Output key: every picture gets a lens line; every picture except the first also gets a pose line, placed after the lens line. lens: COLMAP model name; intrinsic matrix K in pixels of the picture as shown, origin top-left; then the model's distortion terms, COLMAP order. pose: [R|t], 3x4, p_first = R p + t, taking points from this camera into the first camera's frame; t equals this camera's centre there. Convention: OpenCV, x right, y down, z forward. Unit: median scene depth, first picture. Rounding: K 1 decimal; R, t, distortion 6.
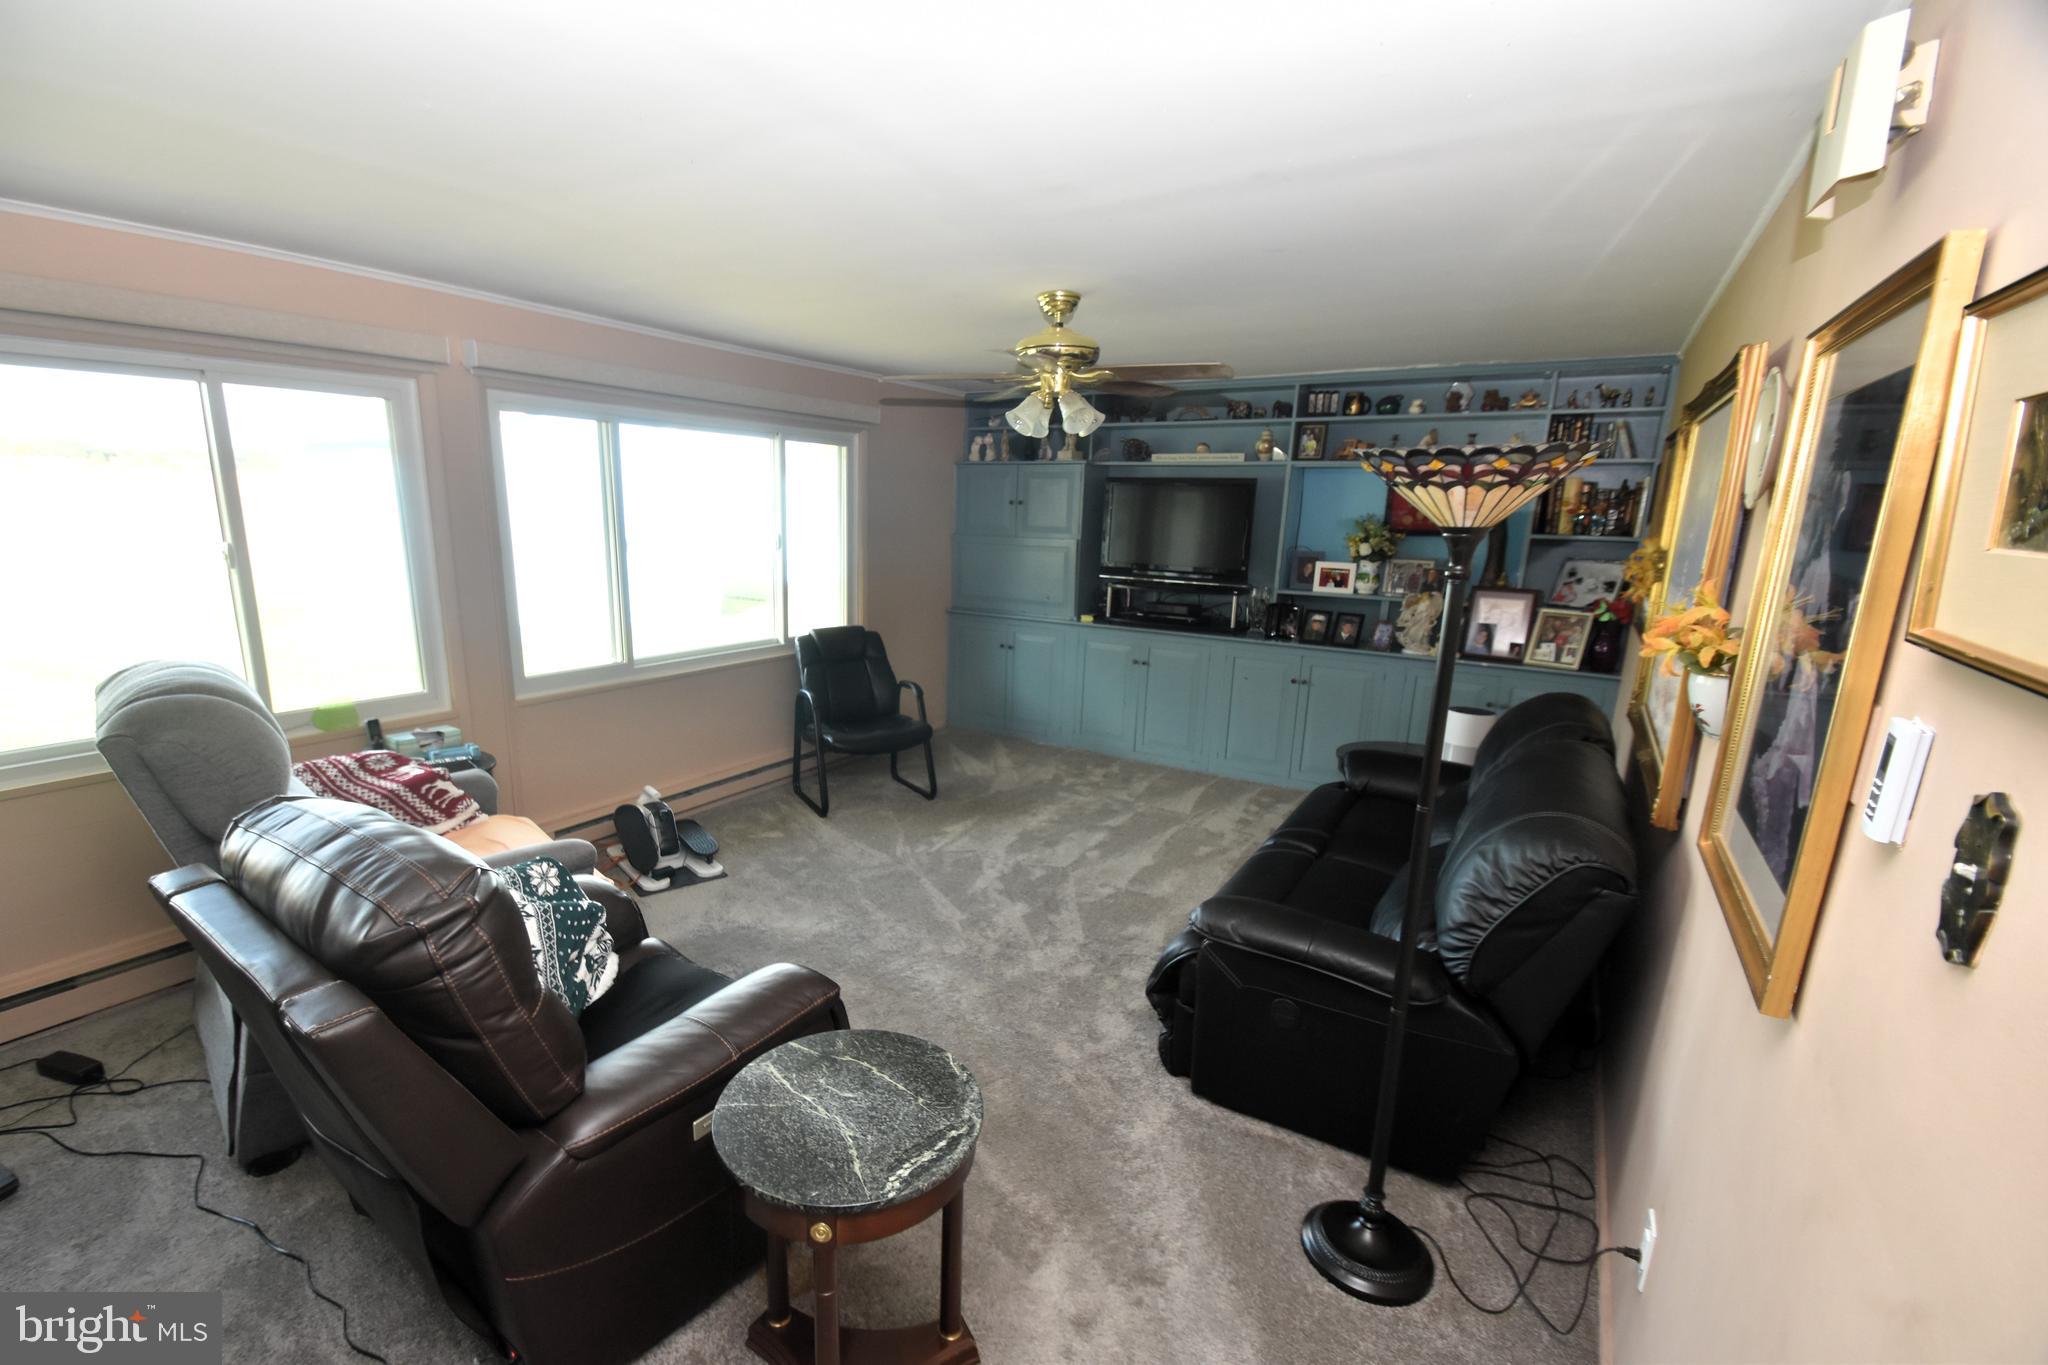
lens RADIAL K [[859.4, 0, 1004.9], [0, 859.4, 680.8], [0, 0, 1]] dist [-0.003531, 0.000059]
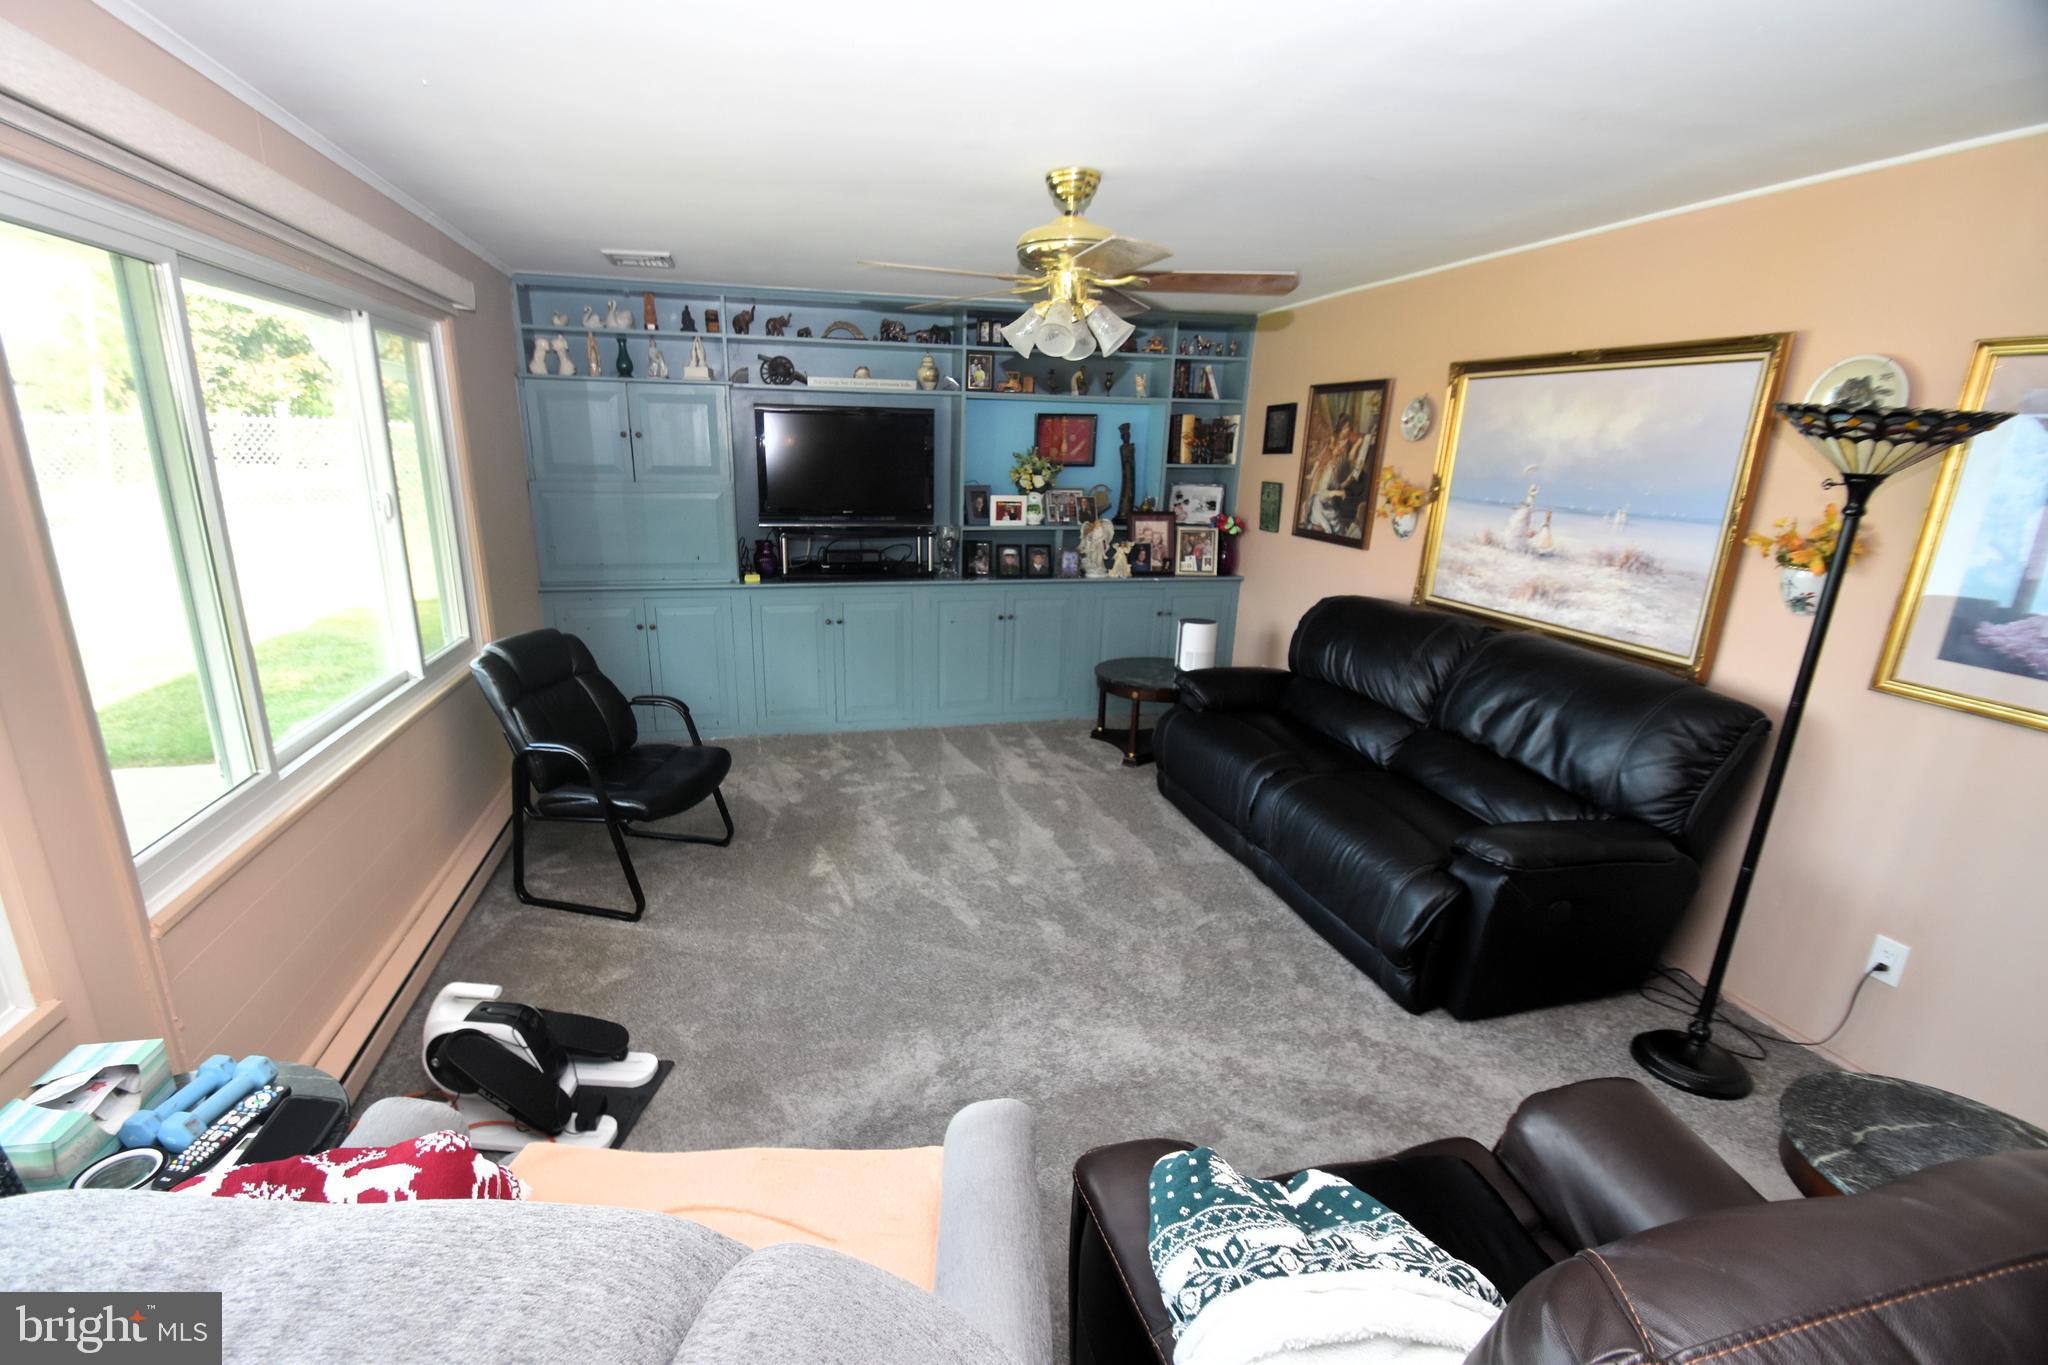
lens RADIAL K [[859.4, 0, 1016.8], [0, 859.4, 682.5], [0, 0, 1]] dist [-0.003531, 0.000059]
pose [[0.719447, -0.192224, 0.667418, -0.358103], [0.137007, 0.981335, 0.134948, -0.062699], [-0.680901, -0.005647, 0.732354, 0.276073]]
